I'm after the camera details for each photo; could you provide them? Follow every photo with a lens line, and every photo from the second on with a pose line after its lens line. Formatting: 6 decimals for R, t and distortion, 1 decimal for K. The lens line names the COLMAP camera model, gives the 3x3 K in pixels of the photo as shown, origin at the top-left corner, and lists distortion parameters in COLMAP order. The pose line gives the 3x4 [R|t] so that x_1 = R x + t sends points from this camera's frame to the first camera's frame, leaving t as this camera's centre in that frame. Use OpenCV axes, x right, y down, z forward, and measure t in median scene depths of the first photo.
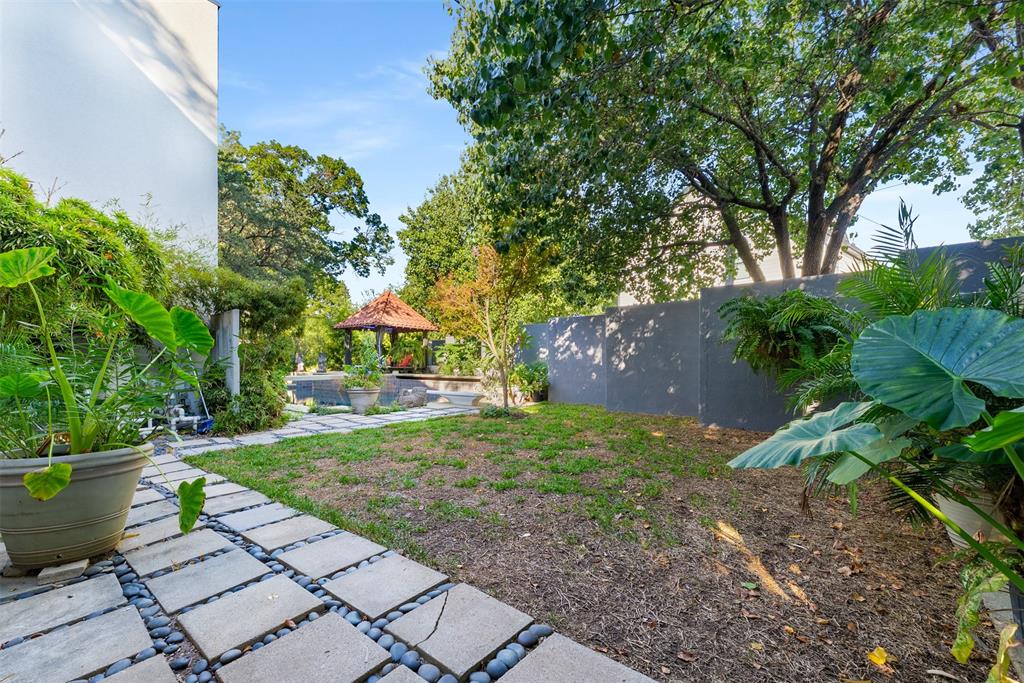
lens RADIAL K [[399.7, 0, 512.0], [0, 399.7, 347.5], [0, 0, 1]] dist [-0.001106, -0.000181]
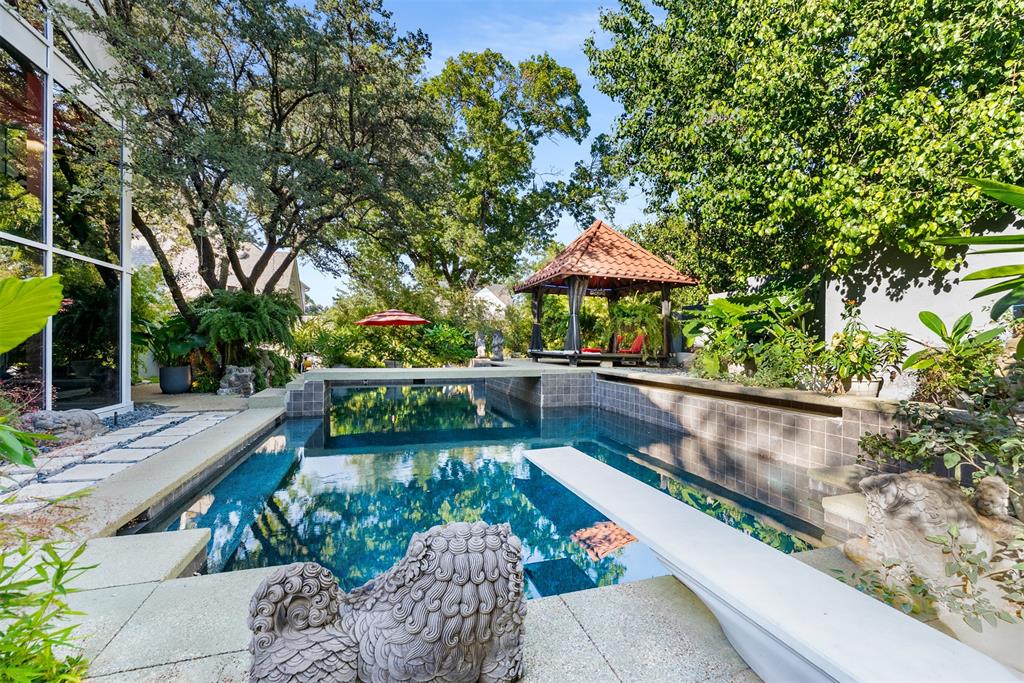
lens RADIAL K [[399.7, 0, 512.0], [0, 399.7, 347.5], [0, 0, 1]] dist [-0.001106, -0.000181]
pose [[0.805899, 0.009730, -0.591973, -0.068771], [0.014020, 0.999271, 0.035510, 0.016977], [0.591887, -0.036917, 0.805175, 0.454121]]
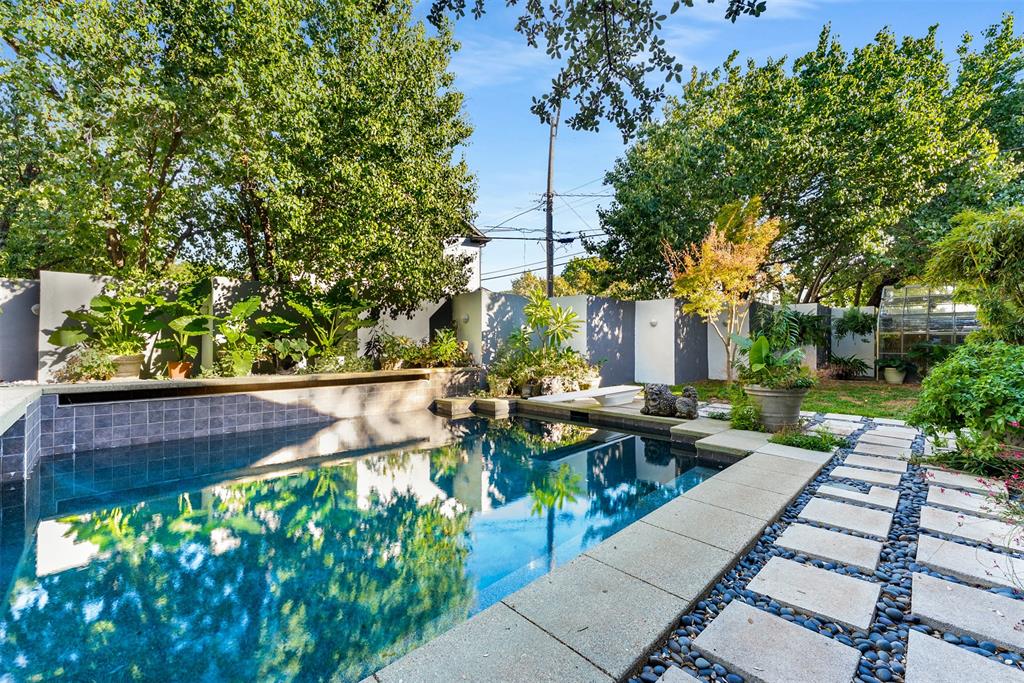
lens RADIAL K [[399.7, 0, 512.0], [0, 399.7, 347.5], [0, 0, 1]] dist [-0.001106, -0.000181]
pose [[0.174831, -0.007899, 0.984567, -0.437724], [-0.033993, 0.999323, 0.014053, 0.021214], [-0.984011, -0.035925, 0.174445, 0.551446]]
